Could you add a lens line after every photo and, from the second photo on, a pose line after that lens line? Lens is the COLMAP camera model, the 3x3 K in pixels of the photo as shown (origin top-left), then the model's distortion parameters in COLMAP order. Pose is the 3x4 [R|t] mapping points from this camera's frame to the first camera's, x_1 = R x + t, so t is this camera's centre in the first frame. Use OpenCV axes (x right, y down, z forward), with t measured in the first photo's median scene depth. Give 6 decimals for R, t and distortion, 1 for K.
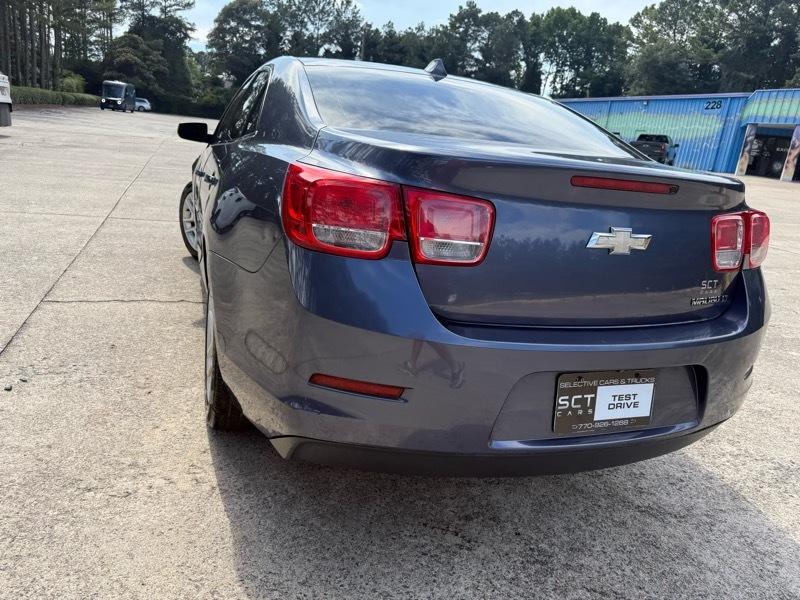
lens RADIAL K [[567.3, 0, 404.2], [0, 567.3, 296.8], [0, 0, 1]] dist [0.016269, -0.020742]
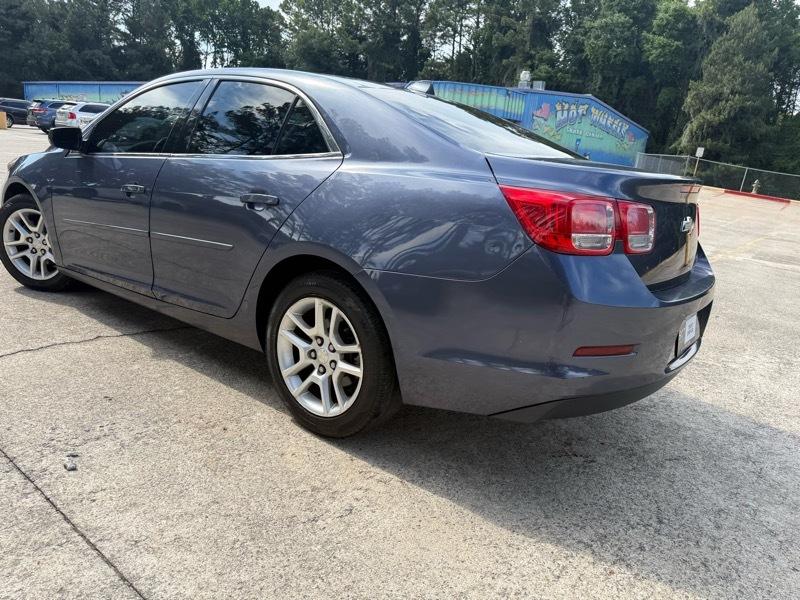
lens RADIAL K [[567.3, 0, 401.3], [0, 567.3, 296.0], [0, 0, 1]] dist [0.016269, -0.020742]
pose [[0.855096, -0.154449, 0.494930, -0.038669], [0.140803, 0.987900, 0.065020, -0.004265], [-0.498984, 0.014089, 0.866496, 0.002192]]
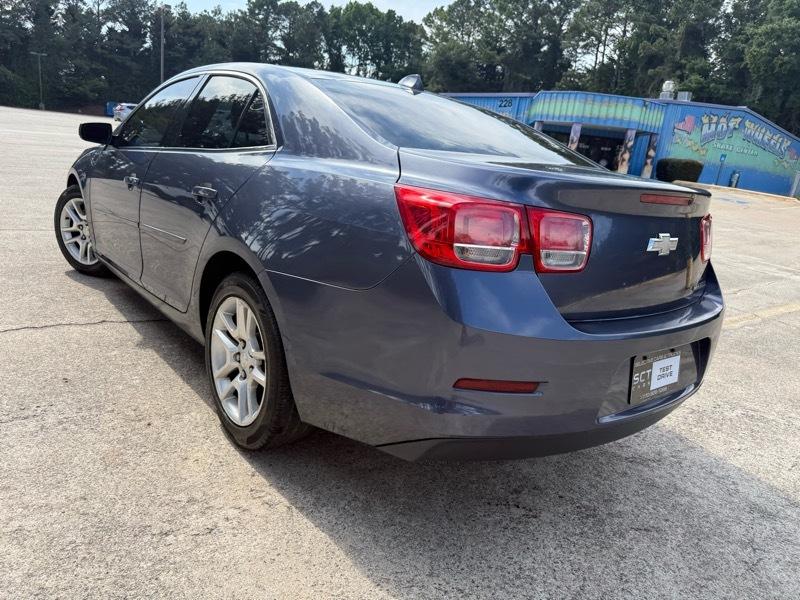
lens RADIAL K [[567.3, 0, 401.5], [0, 567.3, 294.7], [0, 0, 1]] dist [0.016269, -0.020742]
pose [[0.949414, -0.074795, 0.304990, -0.019939], [0.071206, 0.997199, 0.022892, -0.002077], [-0.305848, -0.000017, 0.952080, -0.000330]]
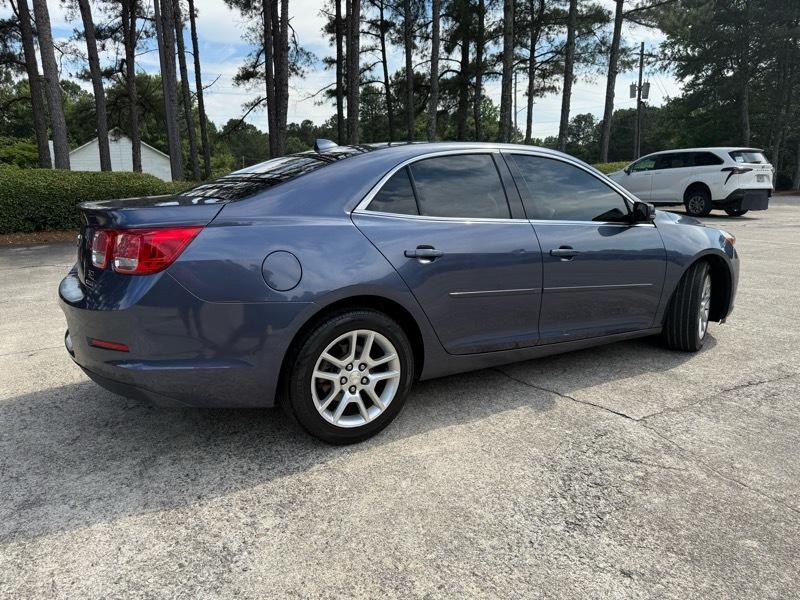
lens RADIAL K [[567.3, 0, 395.2], [0, 567.3, 294.5], [0, 0, 1]] dist [0.016269, -0.020742]
pose [[0.190533, 0.086668, -0.977848, 0.090931], [-0.237664, 0.970535, 0.039711, -0.009136], [0.952477, 0.224833, 0.205517, 0.060437]]
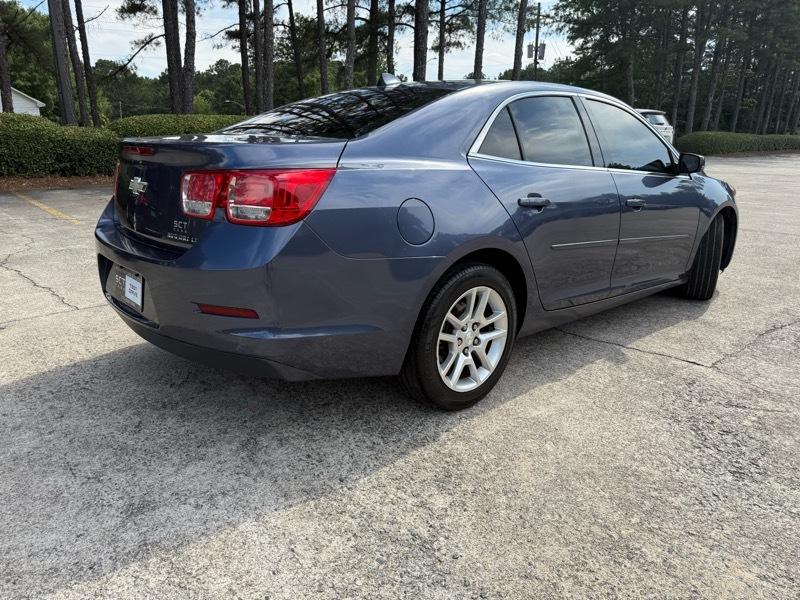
lens RADIAL K [[567.3, 0, 403.8], [0, 567.3, 296.8], [0, 0, 1]] dist [0.016269, -0.020742]
pose [[0.380198, 0.153571, -0.912067, 0.077885], [-0.226795, 0.971493, 0.069037, -0.002640], [0.896668, 0.180604, 0.404189, 0.039123]]
